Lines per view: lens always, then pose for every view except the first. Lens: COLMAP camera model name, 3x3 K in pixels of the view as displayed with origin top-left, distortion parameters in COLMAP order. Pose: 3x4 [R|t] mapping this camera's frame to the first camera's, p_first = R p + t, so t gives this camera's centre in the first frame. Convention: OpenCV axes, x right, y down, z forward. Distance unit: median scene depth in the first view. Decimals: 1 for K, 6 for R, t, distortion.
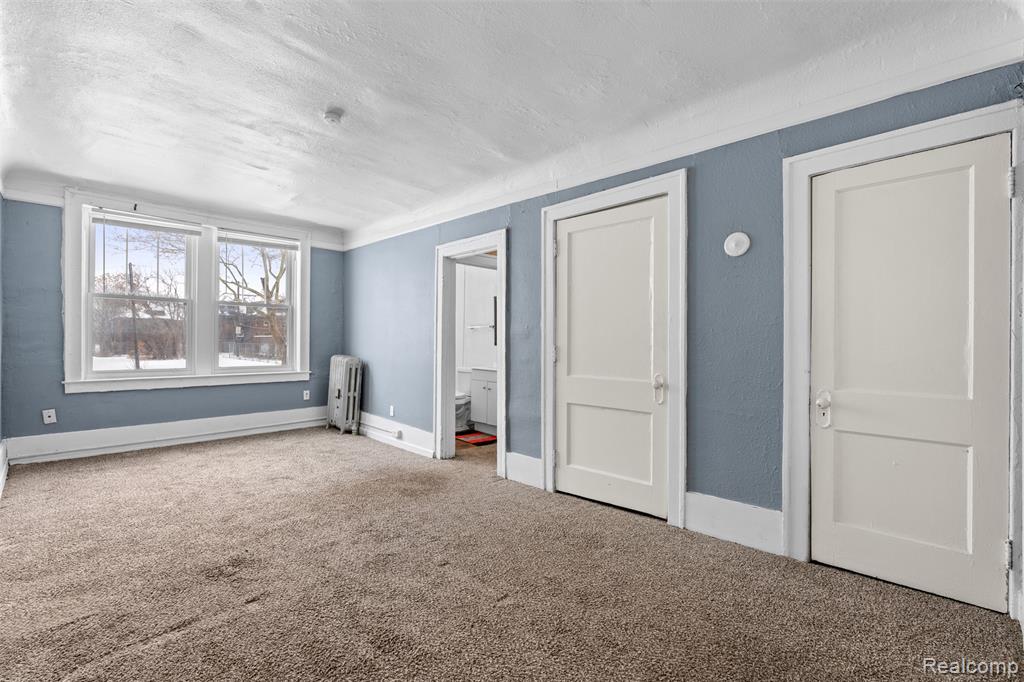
lens RADIAL K [[452.4, 0, 515.3], [0, 452.4, 336.5], [0, 0, 1]] dist [-0.004430, 0.001570]
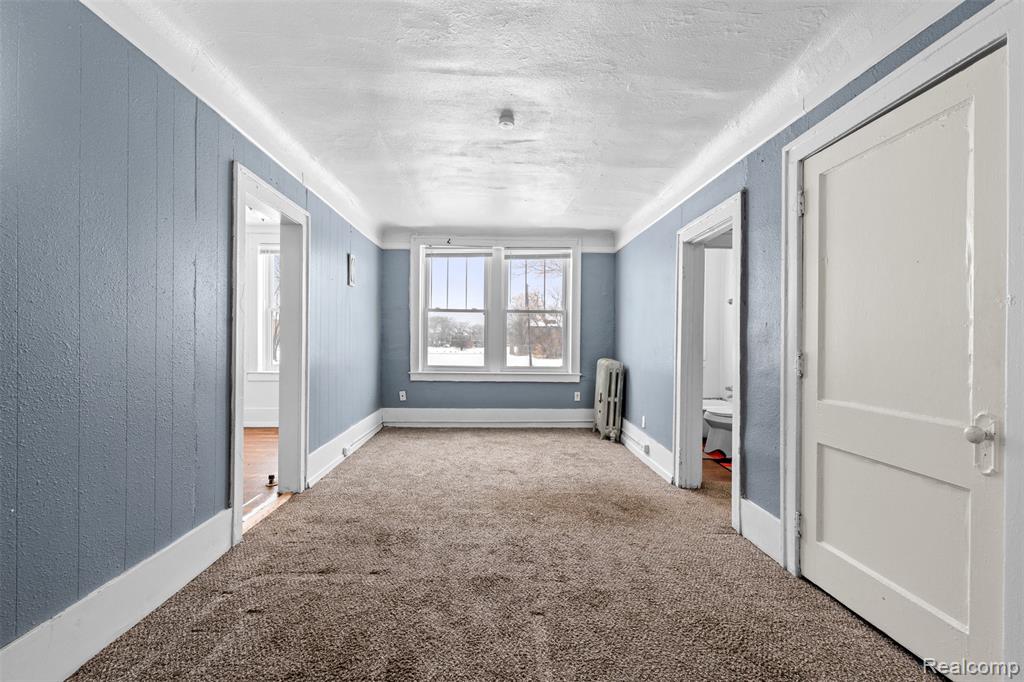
lens RADIAL K [[452.4, 0, 498.1], [0, 452.4, 339.3], [0, 0, 1]] dist [-0.004430, 0.001570]
pose [[0.705482, -0.004056, -0.708716, 0.221047], [0.002731, 0.999992, -0.003004, 0.002037], [0.708723, 0.000184, 0.705487, 0.211120]]
